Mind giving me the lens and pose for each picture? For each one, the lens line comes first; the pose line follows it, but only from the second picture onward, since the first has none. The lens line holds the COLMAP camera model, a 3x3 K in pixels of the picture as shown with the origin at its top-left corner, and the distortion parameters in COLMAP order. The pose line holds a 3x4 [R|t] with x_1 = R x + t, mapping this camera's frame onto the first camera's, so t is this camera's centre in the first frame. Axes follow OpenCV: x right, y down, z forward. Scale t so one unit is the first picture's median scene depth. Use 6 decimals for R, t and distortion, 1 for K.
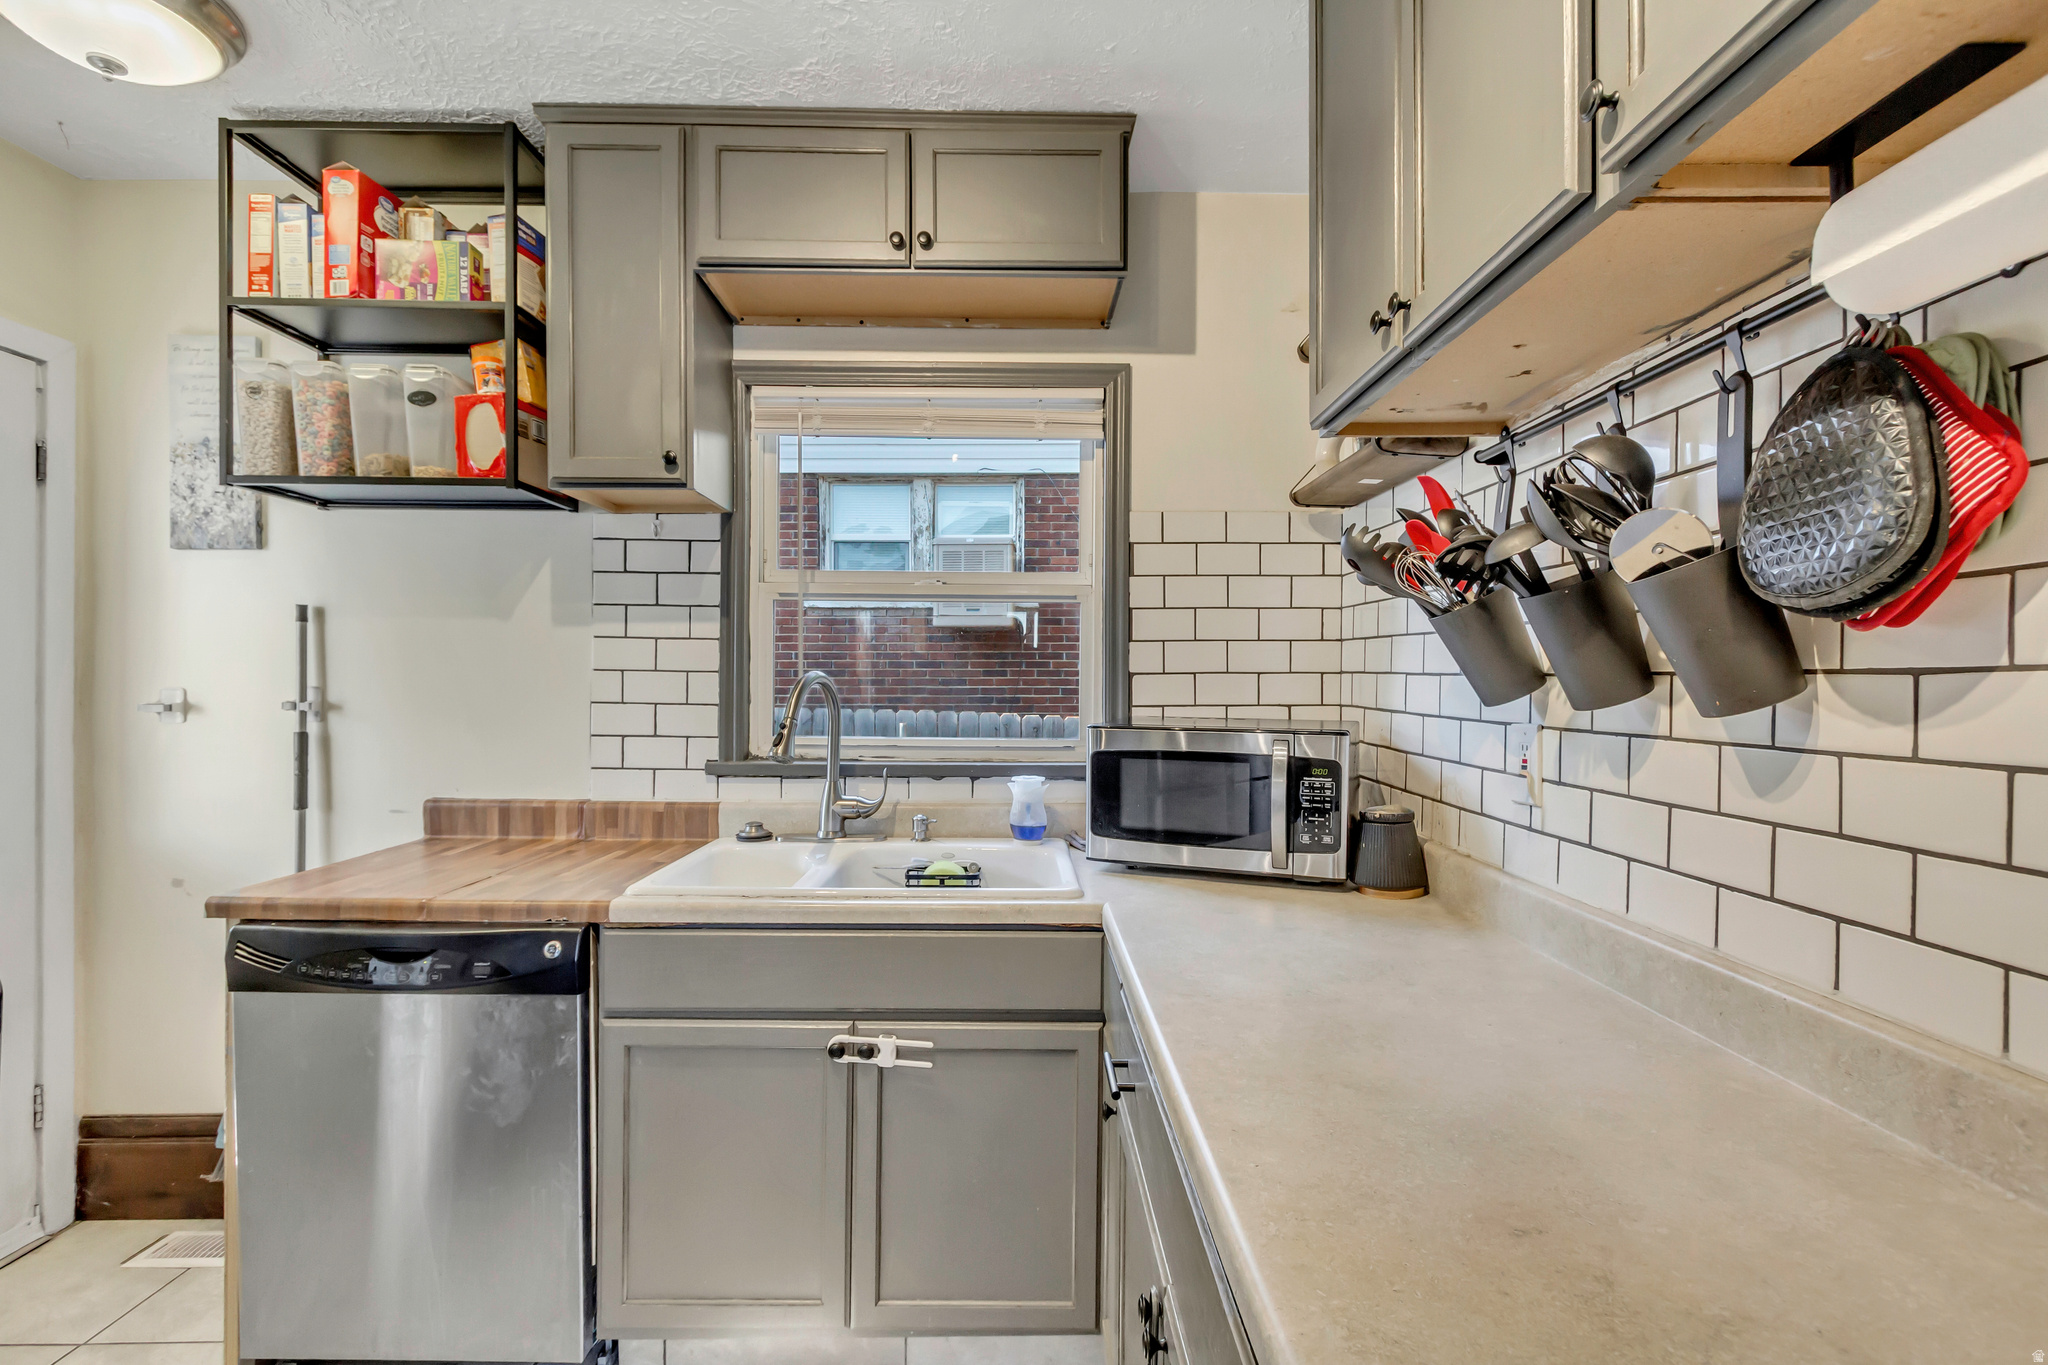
lens RADIAL K [[937.1, 0, 1025.0], [0, 937.1, 693.3], [0, 0, 1]] dist [0.008996, -0.002739]
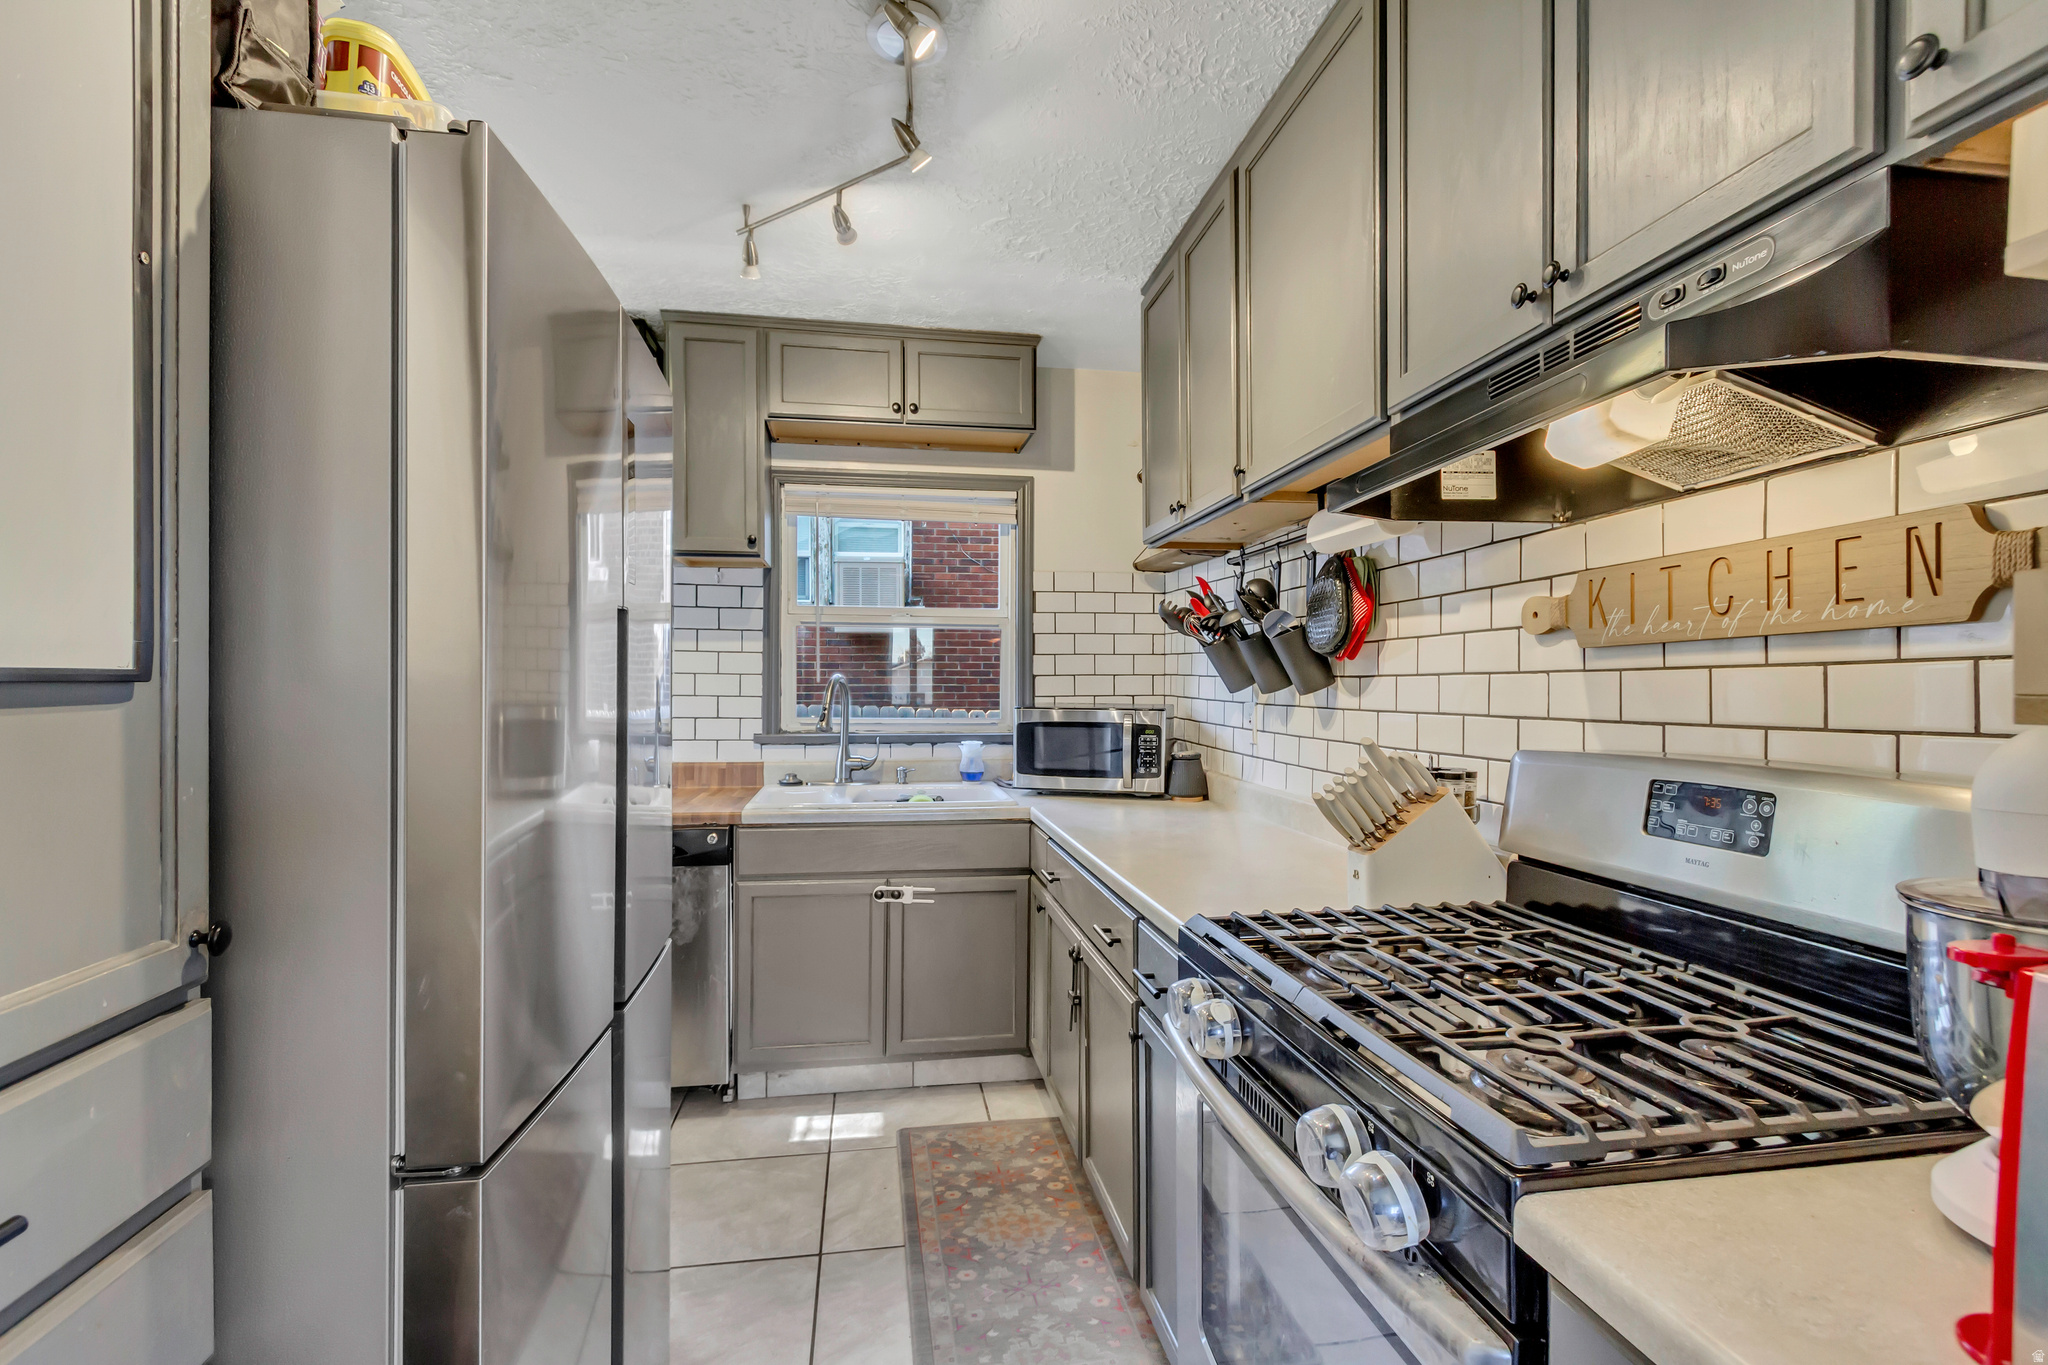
lens RADIAL K [[937.1, 0, 1021.2], [0, 937.1, 686.8], [0, 0, 1]] dist [0.008996, -0.002739]
pose [[0.988204, -0.002060, 0.153128, -0.171325], [0.002863, 0.999983, -0.005024, 0.006400], [-0.153115, 0.005403, 0.988194, -0.621785]]
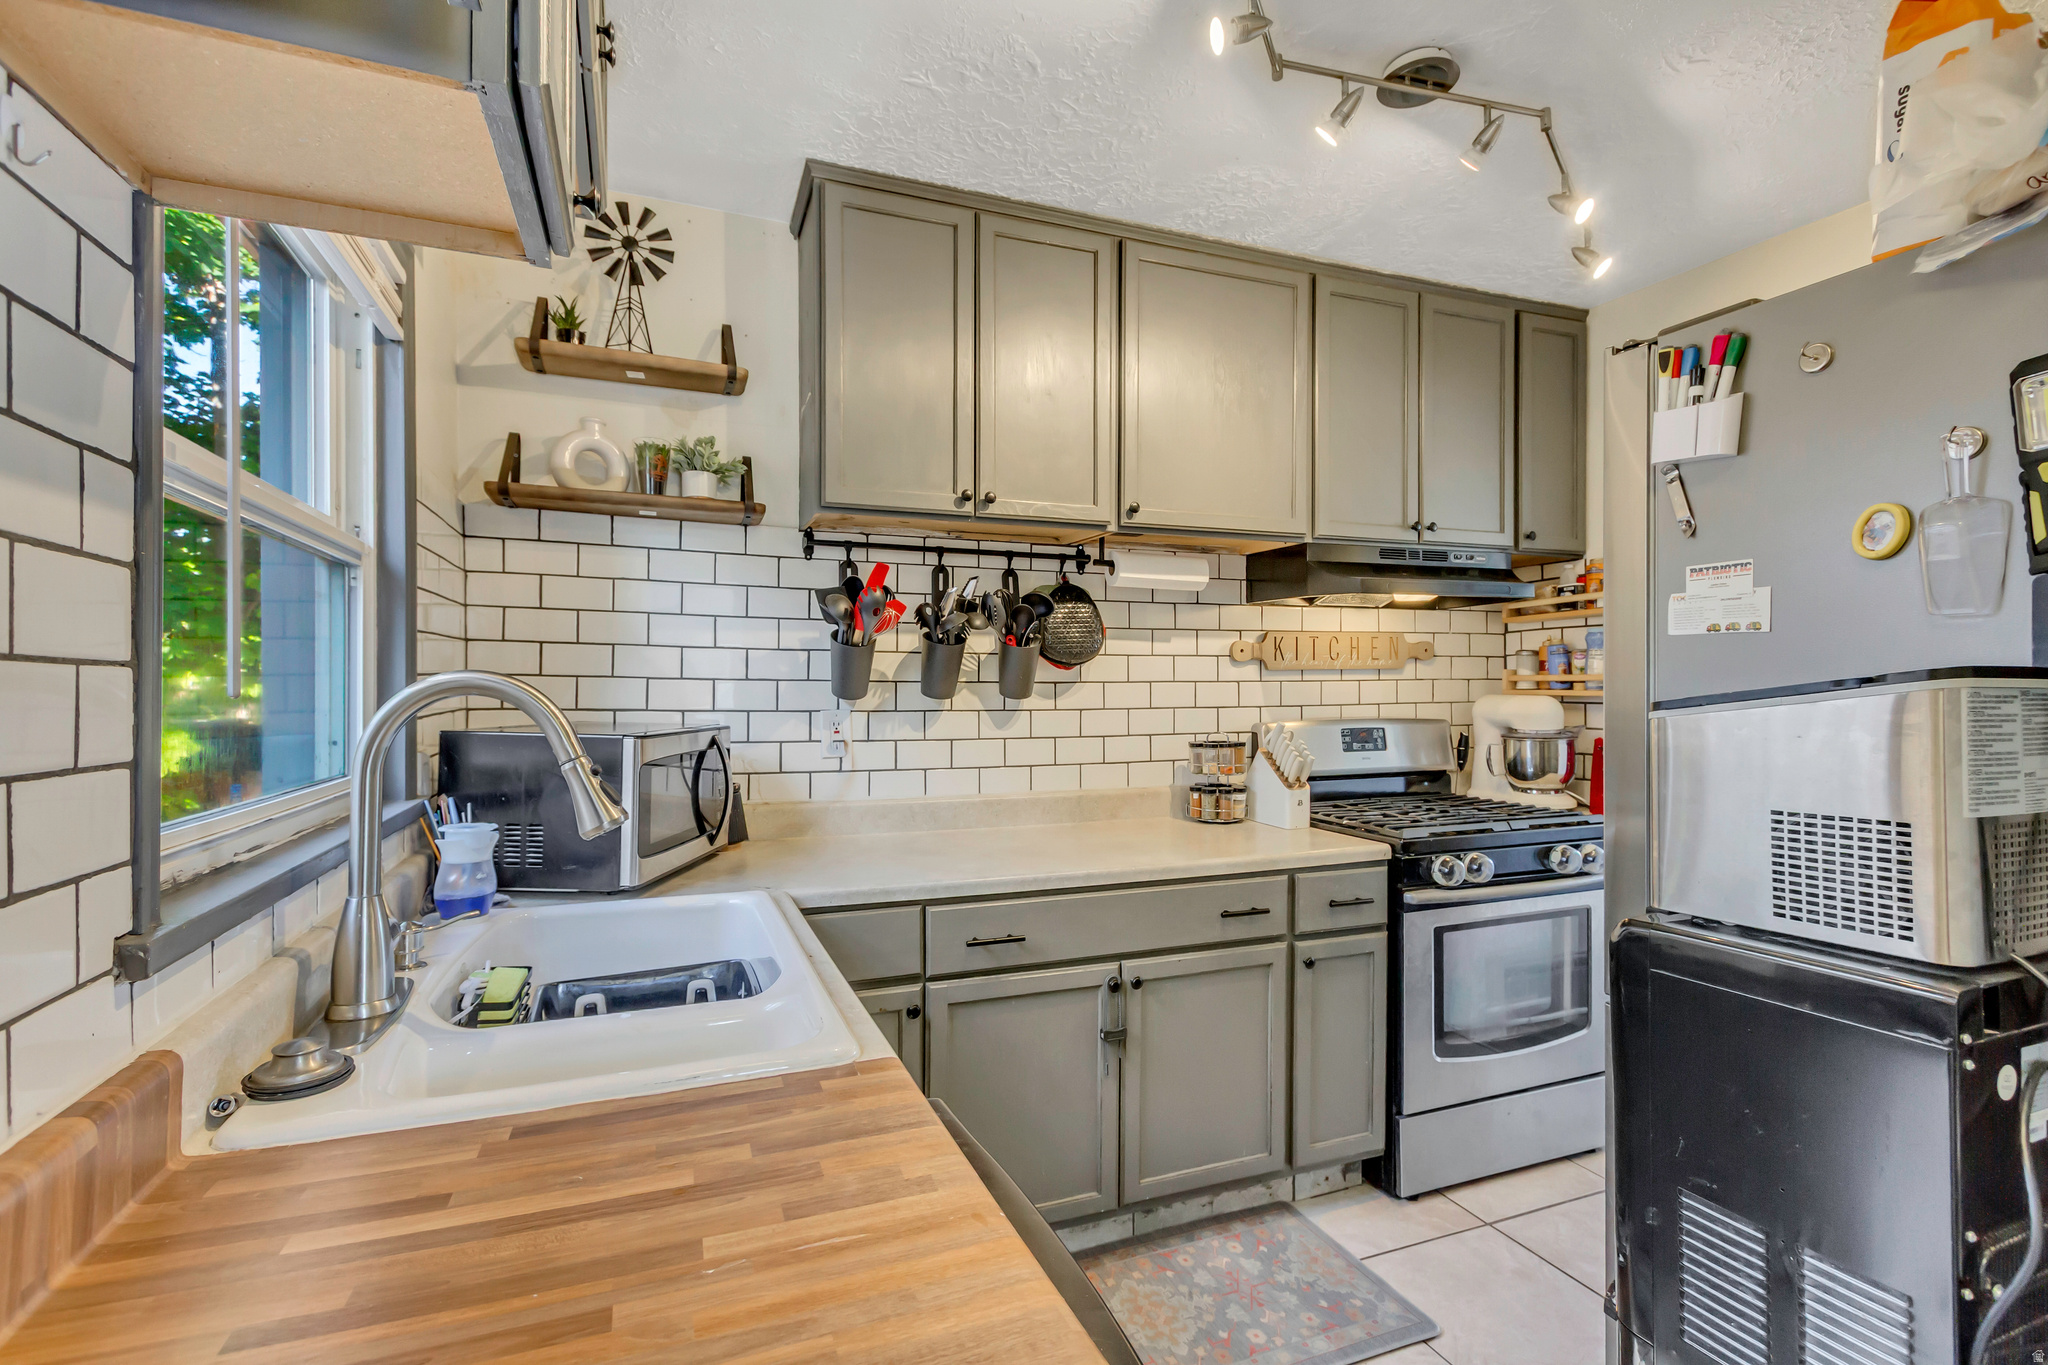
lens RADIAL K [[937.1, 0, 1023.5], [0, 937.1, 683.2], [0, 0, 1]] dist [0.008996, -0.002739]
pose [[-0.359034, -0.004735, 0.933313, -0.867704], [0.005637, 0.999958, 0.007241, -0.019547], [-0.933308, 0.007861, -0.358992, 0.958940]]
